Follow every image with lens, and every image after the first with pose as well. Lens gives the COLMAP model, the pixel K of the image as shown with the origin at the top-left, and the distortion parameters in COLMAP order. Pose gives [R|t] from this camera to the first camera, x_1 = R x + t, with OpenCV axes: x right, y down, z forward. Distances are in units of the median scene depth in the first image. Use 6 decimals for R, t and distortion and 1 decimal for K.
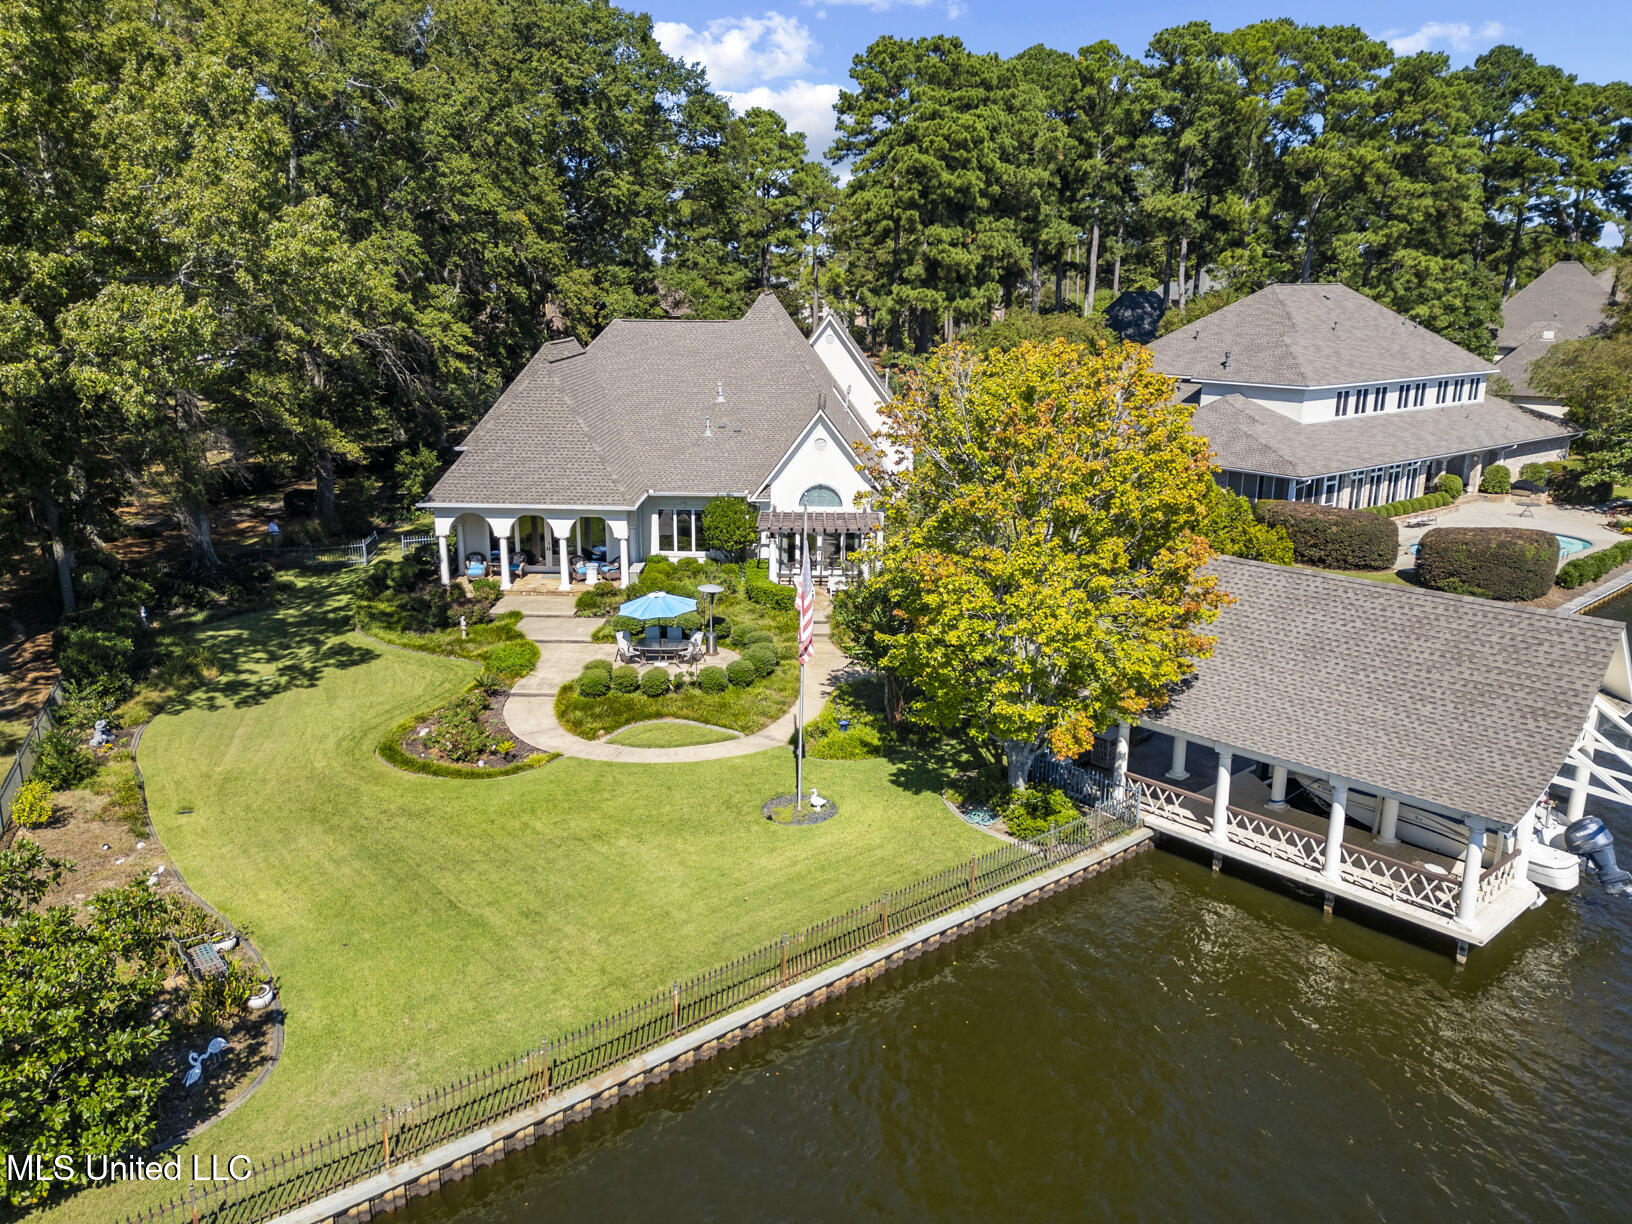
lens RADIAL K [[1233.0, 0, 807.2], [0, 1233.0, 612.9], [0, 0, 1]] dist [0.042767, -0.016921]
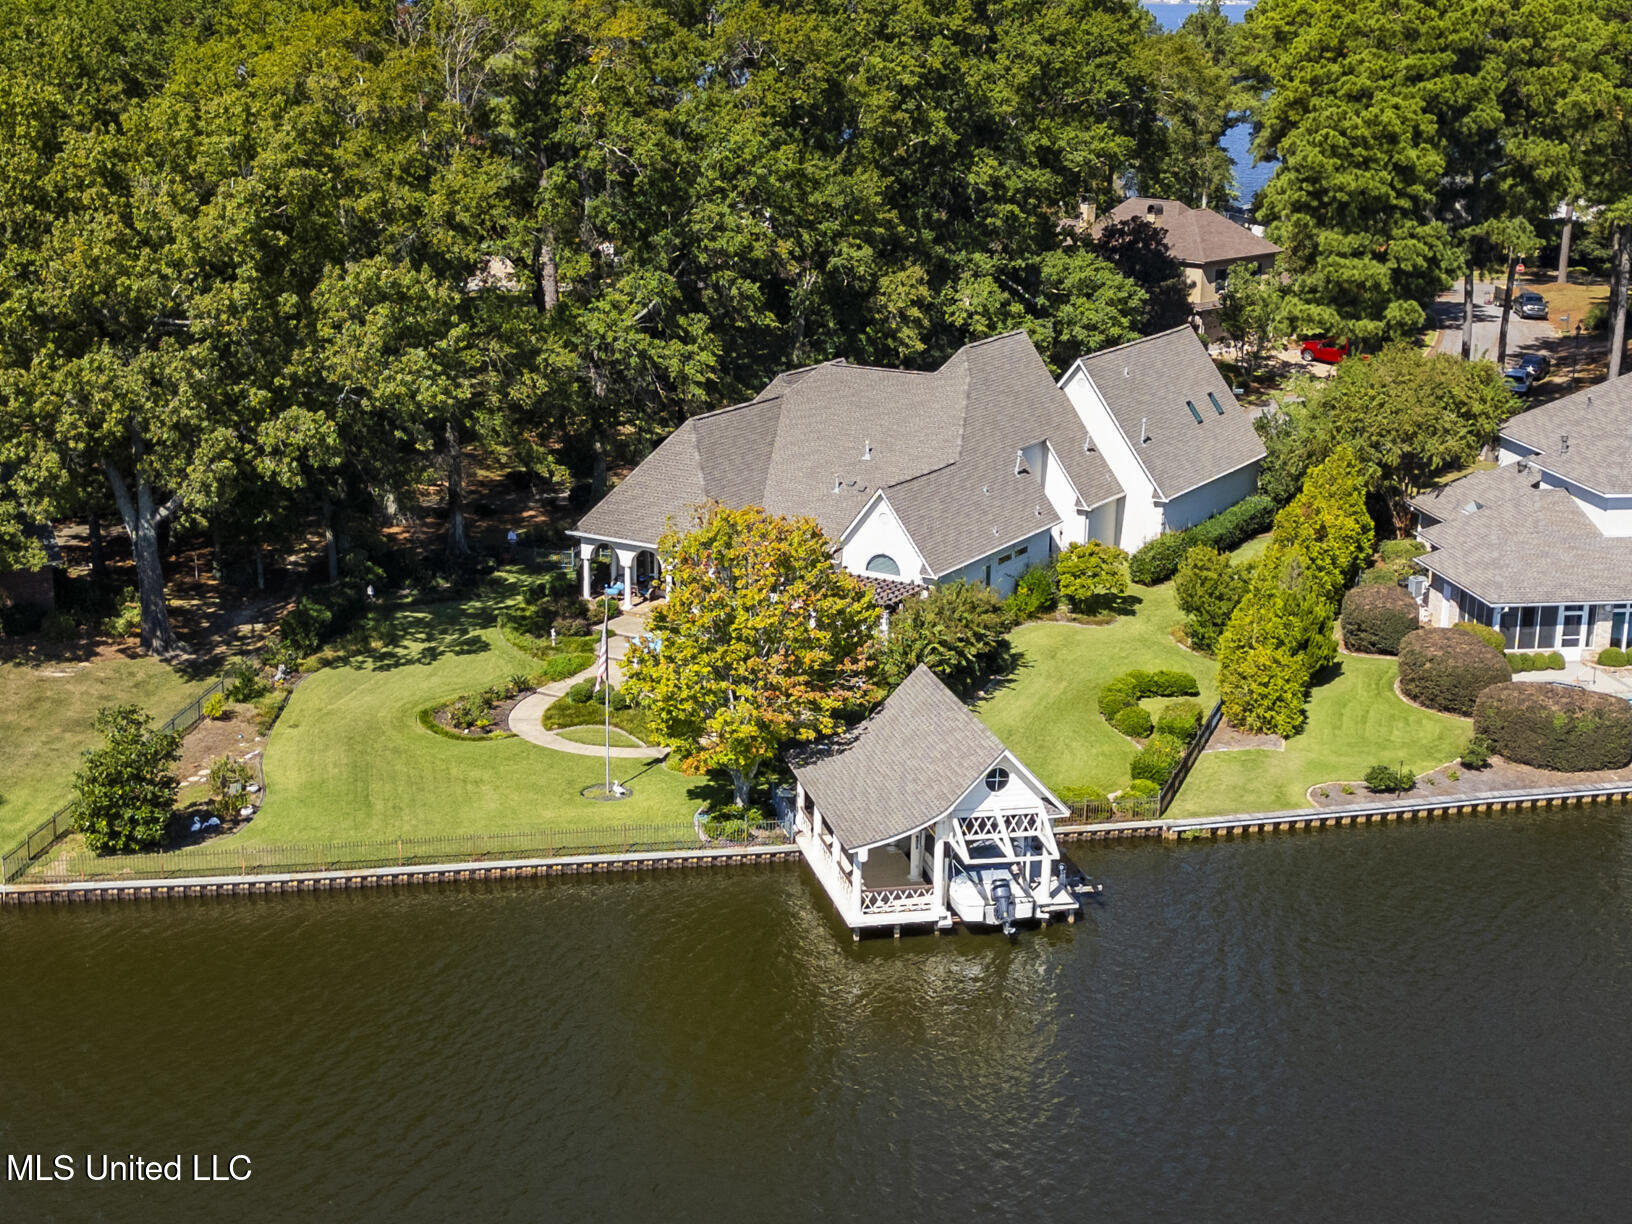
lens RADIAL K [[2296.1, 0, 827.5], [0, 2296.1, 614.9], [0, 0, 1]] dist [0.090439, 0.000000]
pose [[0.871411, 0.138877, -0.470486, 1.178237], [-0.136737, 0.989842, 0.038922, -0.154700], [0.471112, 0.030415, 0.881549, -1.042291]]
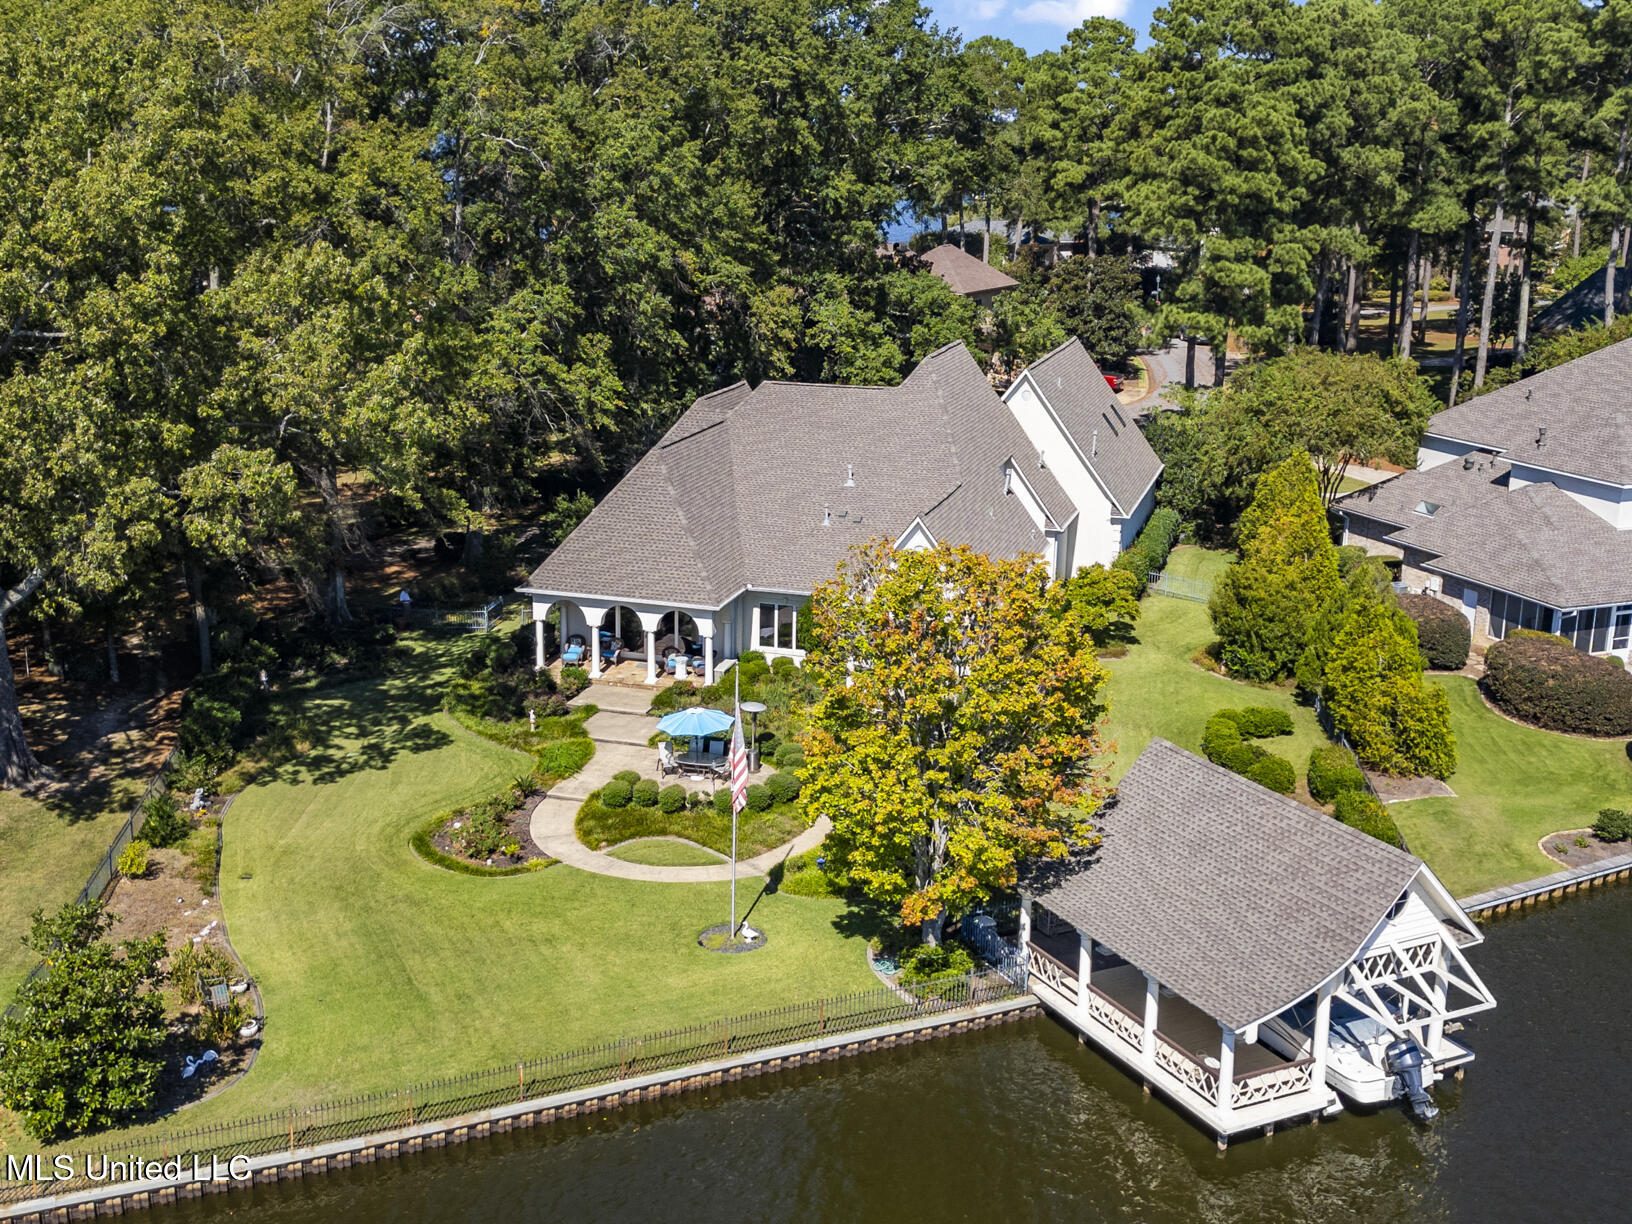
lens RADIAL K [[1817.1, 0, 812.3], [0, 1817.1, 608.4], [0, 0, 1]] dist [0.054537, 0.000000]
pose [[0.963076, 0.077422, -0.257857, 0.362784], [-0.078368, 0.996903, 0.006623, -0.120330], [0.257571, 0.013829, 0.966160, -0.446488]]
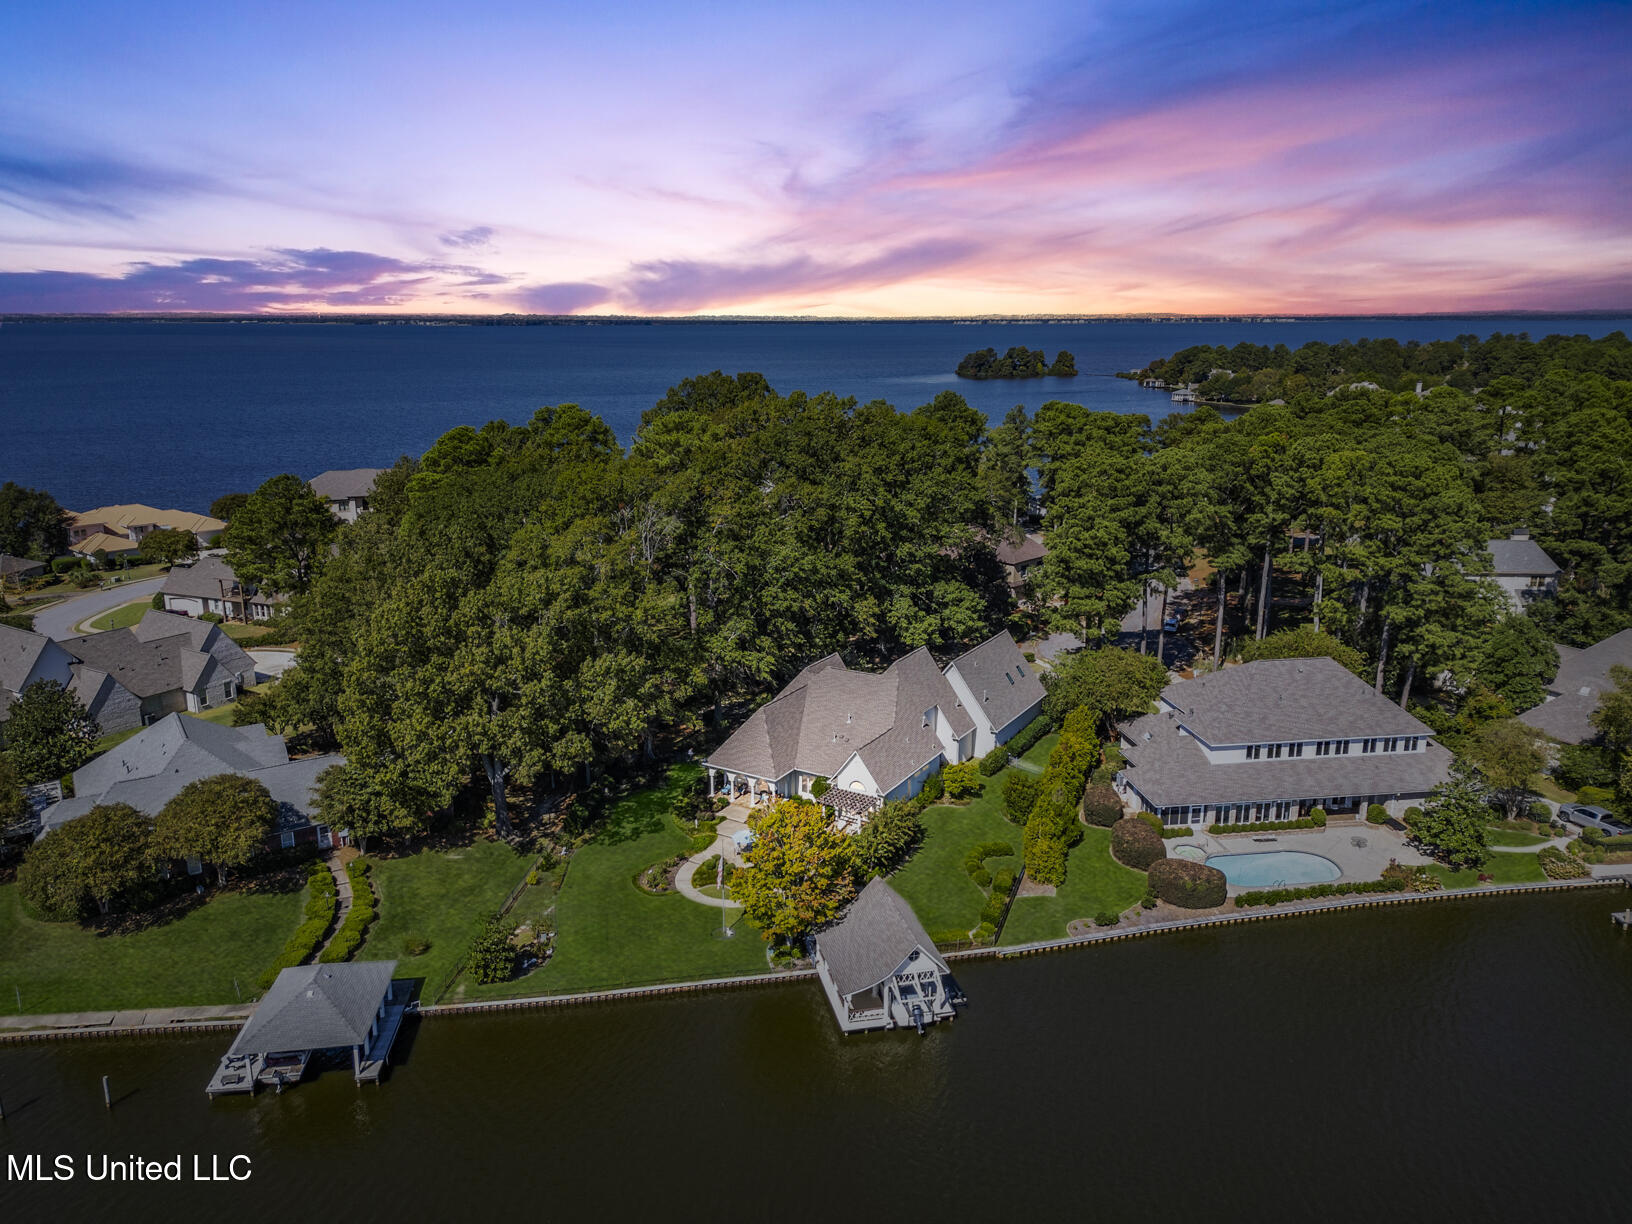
lens RADIAL K [[1173.1, 0, 820.2], [0, 1173.1, 603.1], [0, 0, 1]] dist [0.072700, -0.007057]
pose [[0.868714, 0.119382, -0.480712, 1.181622], [-0.124627, 0.991979, 0.021133, -0.581816], [0.479379, 0.041551, 0.876624, -1.160231]]
